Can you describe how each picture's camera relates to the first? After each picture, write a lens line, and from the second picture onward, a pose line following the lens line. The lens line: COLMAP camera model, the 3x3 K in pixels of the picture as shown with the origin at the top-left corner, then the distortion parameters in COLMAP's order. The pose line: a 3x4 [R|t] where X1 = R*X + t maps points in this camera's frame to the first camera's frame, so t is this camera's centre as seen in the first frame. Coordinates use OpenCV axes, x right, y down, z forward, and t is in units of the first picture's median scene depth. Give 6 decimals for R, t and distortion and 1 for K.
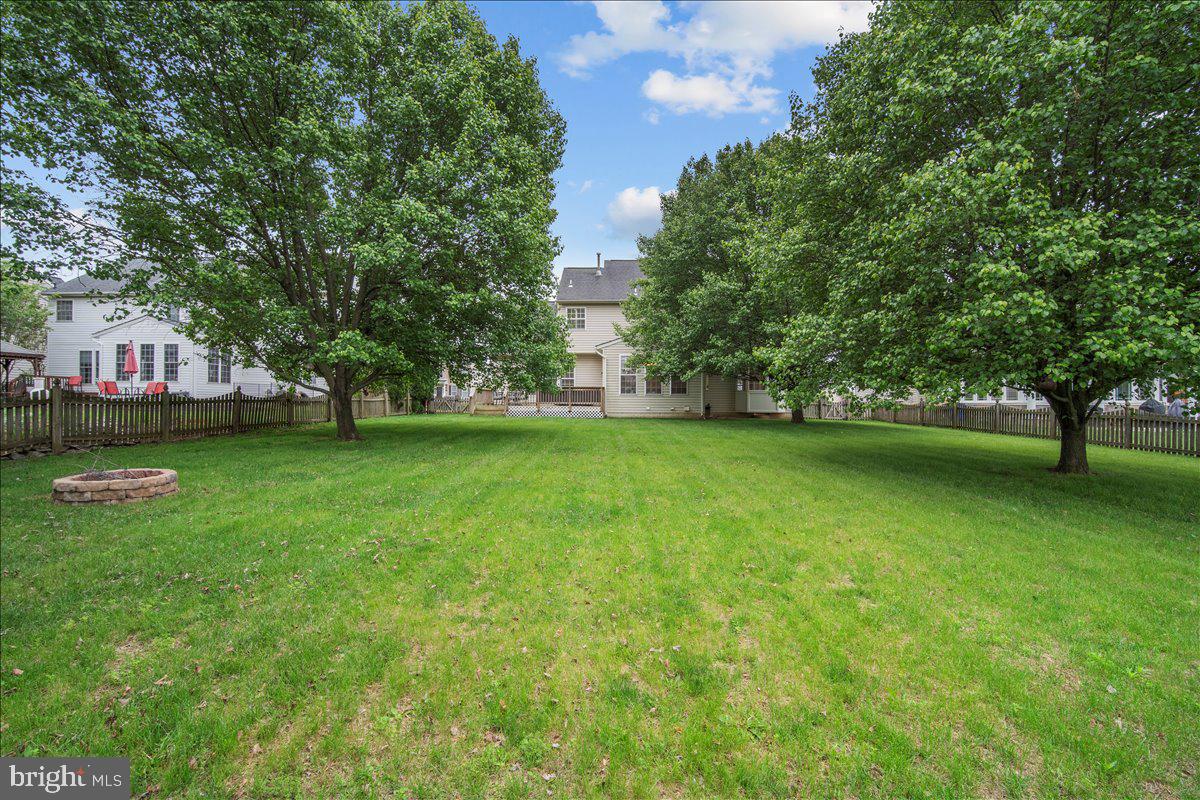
lens RADIAL K [[529.4, 0, 603.6], [0, 529.4, 404.9], [0, 0, 1]] dist [-0.012305, 0.002961]
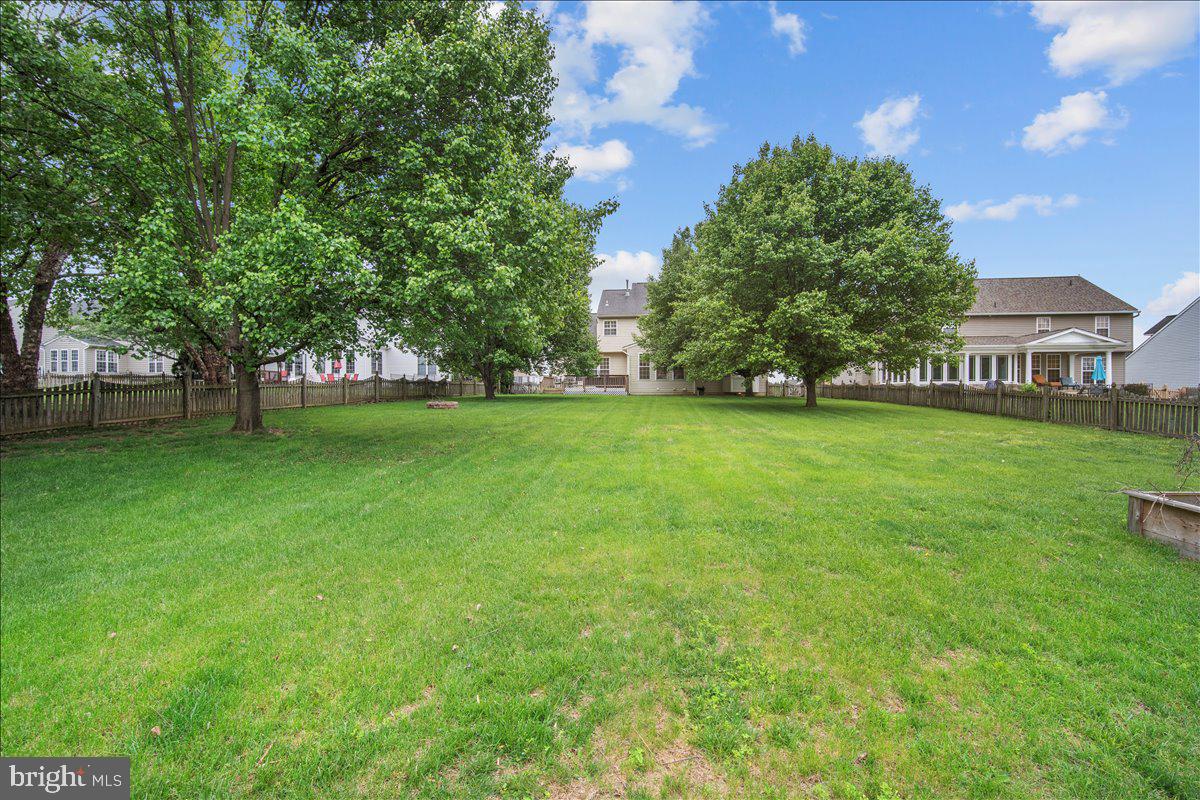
lens RADIAL K [[529.4, 0, 597.6], [0, 529.4, 396.6], [0, 0, 1]] dist [-0.012305, 0.002961]
pose [[0.994224, -0.004957, -0.107211, 0.078045], [0.005299, 0.999982, 0.002909, 0.024723], [0.107195, -0.003460, 0.994232, -0.512305]]
